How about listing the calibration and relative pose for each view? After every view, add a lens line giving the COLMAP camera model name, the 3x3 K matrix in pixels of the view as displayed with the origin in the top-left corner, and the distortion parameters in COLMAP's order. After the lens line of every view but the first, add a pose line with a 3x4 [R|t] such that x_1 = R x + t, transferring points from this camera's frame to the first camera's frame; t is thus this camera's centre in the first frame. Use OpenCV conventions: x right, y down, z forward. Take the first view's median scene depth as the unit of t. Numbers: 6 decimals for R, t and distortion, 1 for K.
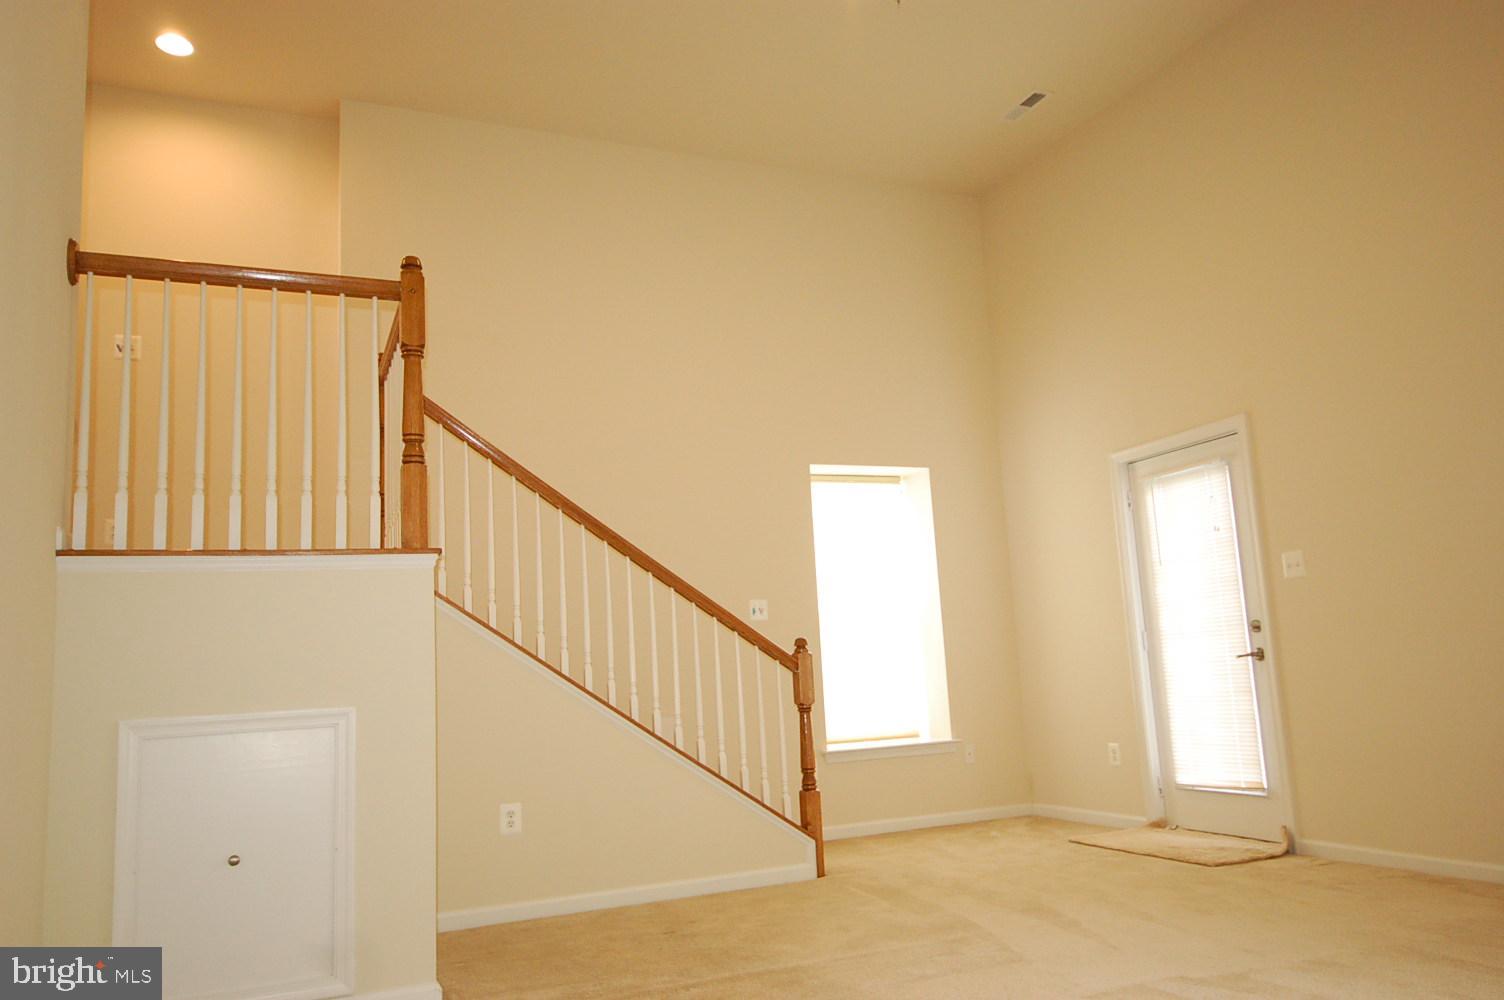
lens RADIAL K [[1060.0, 0, 747.1], [0, 1060.0, 504.9], [0, 0, 1]] dist [0.021760, -0.016230]
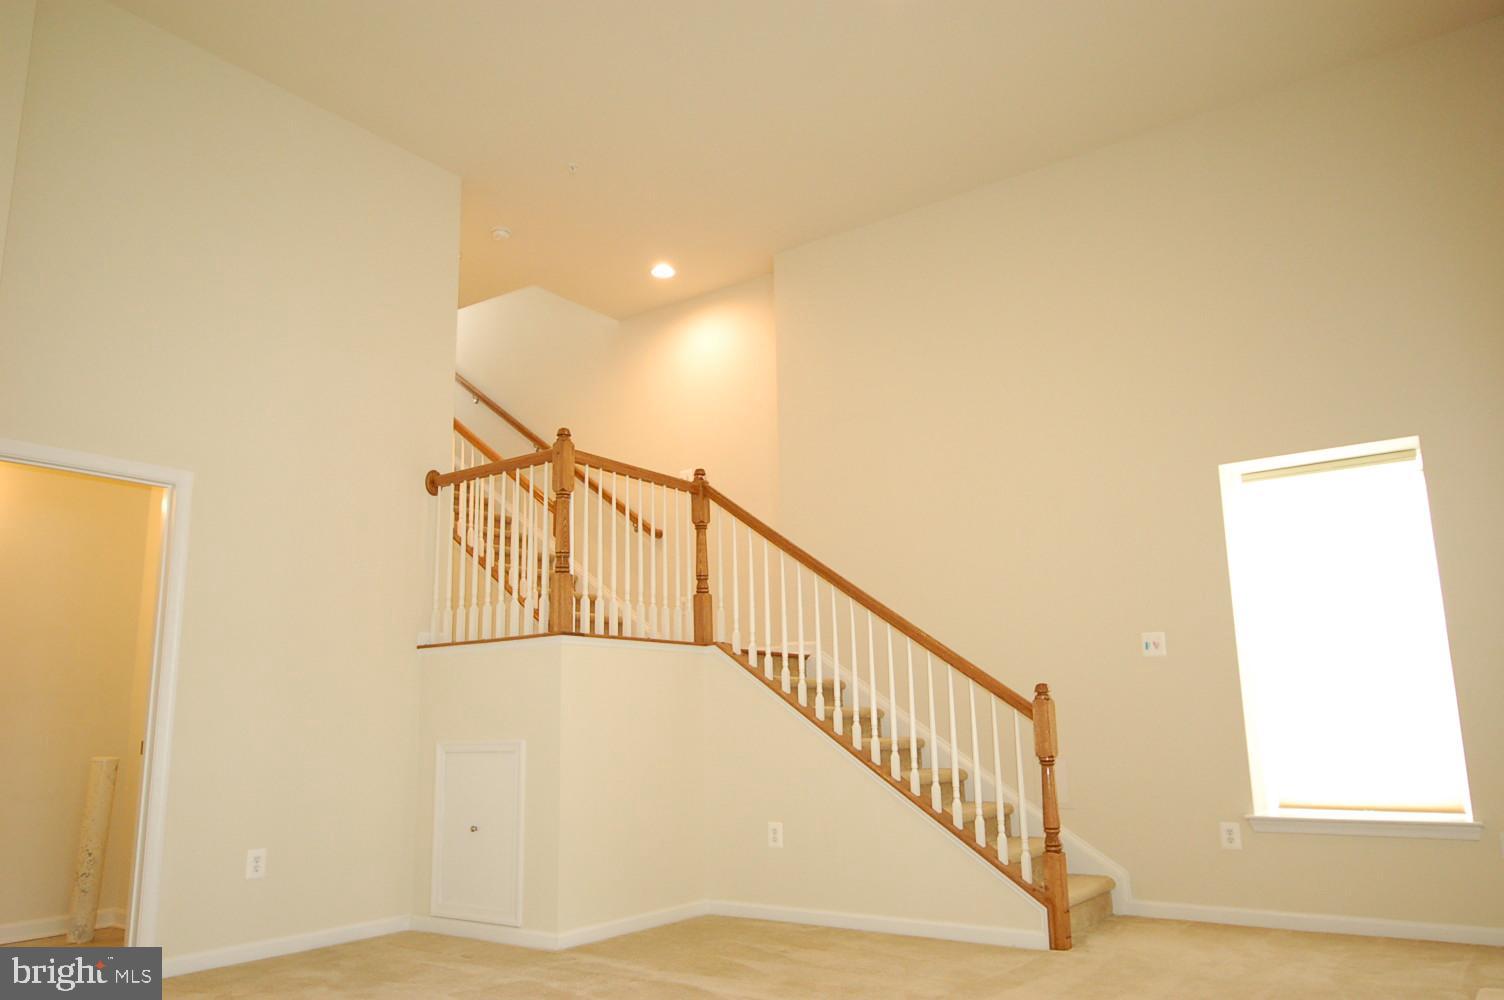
lens RADIAL K [[1060.0, 0, 746.0], [0, 1060.0, 505.6], [0, 0, 1]] dist [0.021760, -0.016230]
pose [[0.513501, -0.132012, -0.847874, 0.728996], [0.131626, 0.988519, -0.074193, 0.007952], [0.847934, -0.073504, 0.524981, 0.316171]]
